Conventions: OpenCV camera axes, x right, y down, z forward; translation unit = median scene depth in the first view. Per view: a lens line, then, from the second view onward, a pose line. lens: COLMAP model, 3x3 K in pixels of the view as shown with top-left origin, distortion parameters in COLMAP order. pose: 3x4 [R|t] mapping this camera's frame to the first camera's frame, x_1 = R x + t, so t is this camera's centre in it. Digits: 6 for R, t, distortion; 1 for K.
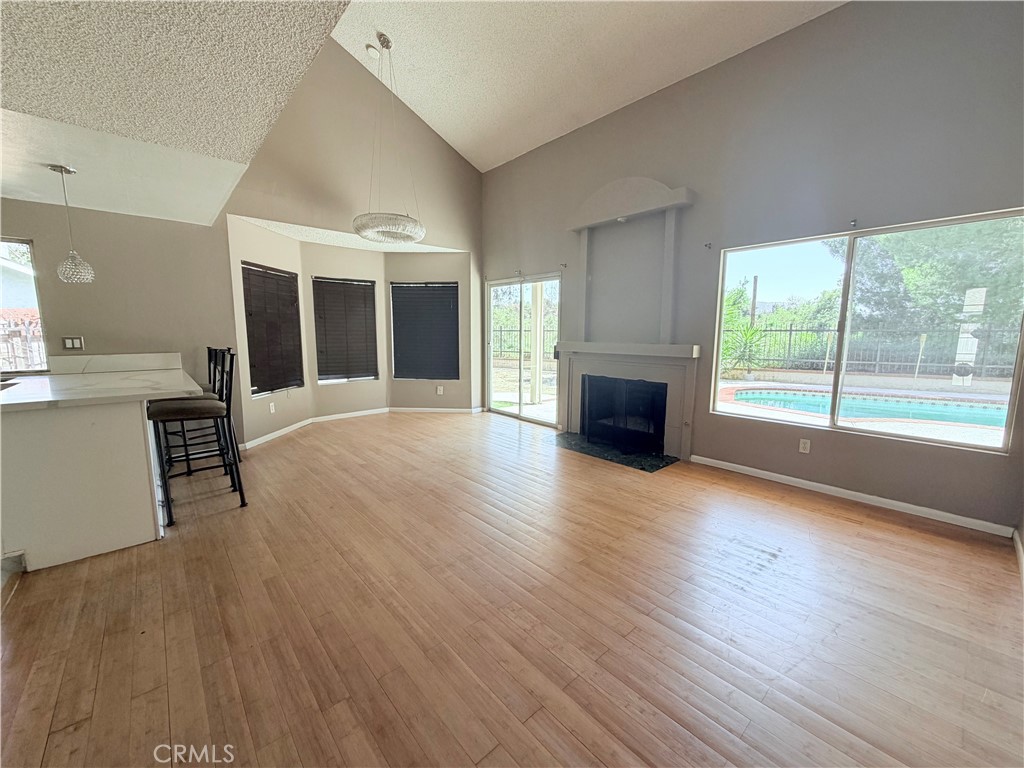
lens RADIAL K [[408.0, 0, 509.6], [0, 408.0, 383.4], [0, 0, 1]] dist [0.000496, -0.000175]
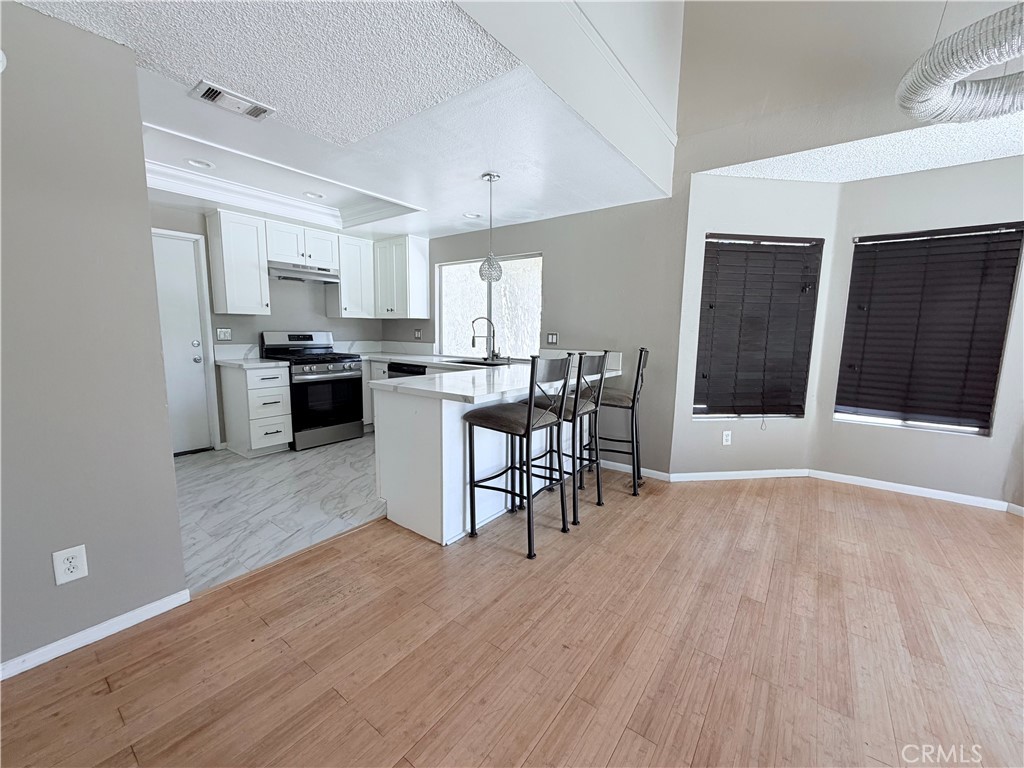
lens RADIAL K [[408.0, 0, 511.0], [0, 408.0, 381.4], [0, 0, 1]] dist [0.000496, -0.000175]
pose [[0.197924, 0.125541, -0.972145, 0.025494], [-0.137424, 0.985523, 0.099290, -0.064932], [0.970536, 0.113945, 0.212311, 0.551357]]
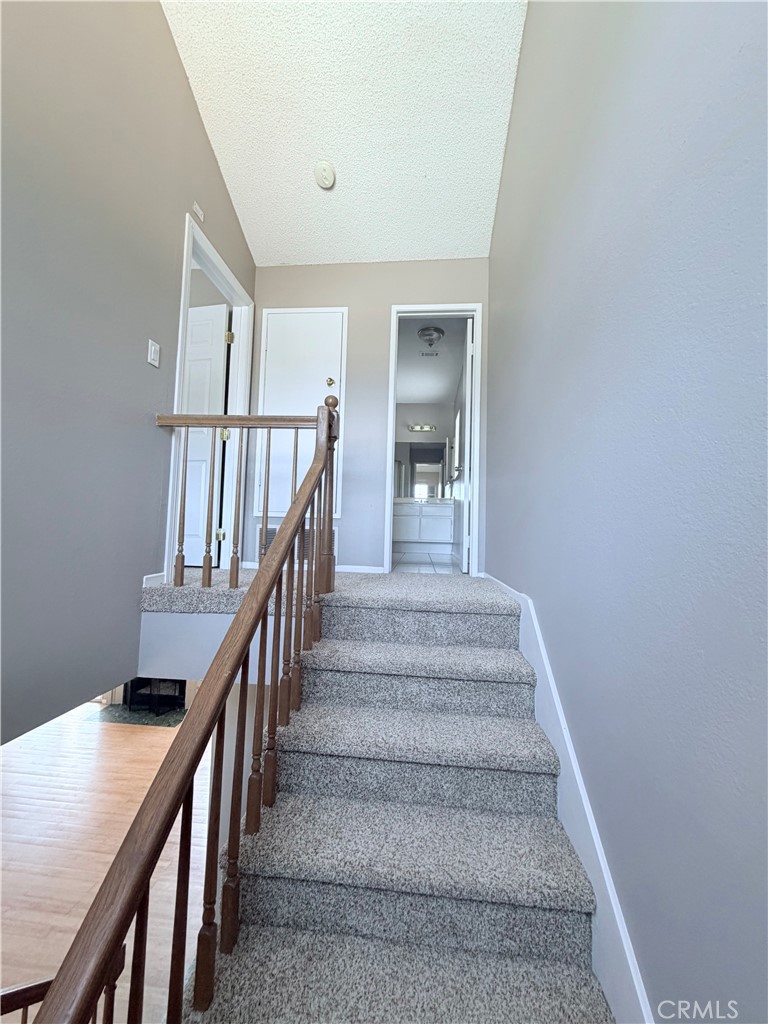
lens RADIAL K [[408.0, 0, 384.6], [0, 408.0, 511.4], [0, 0, 1]] dist [0.000496, -0.000175]
pose [[0.727958, 0.054599, 0.683444, -0.188399], [0.058827, 0.988174, -0.141602, -0.323991], [-0.683093, 0.143286, 0.716137, -0.799208]]
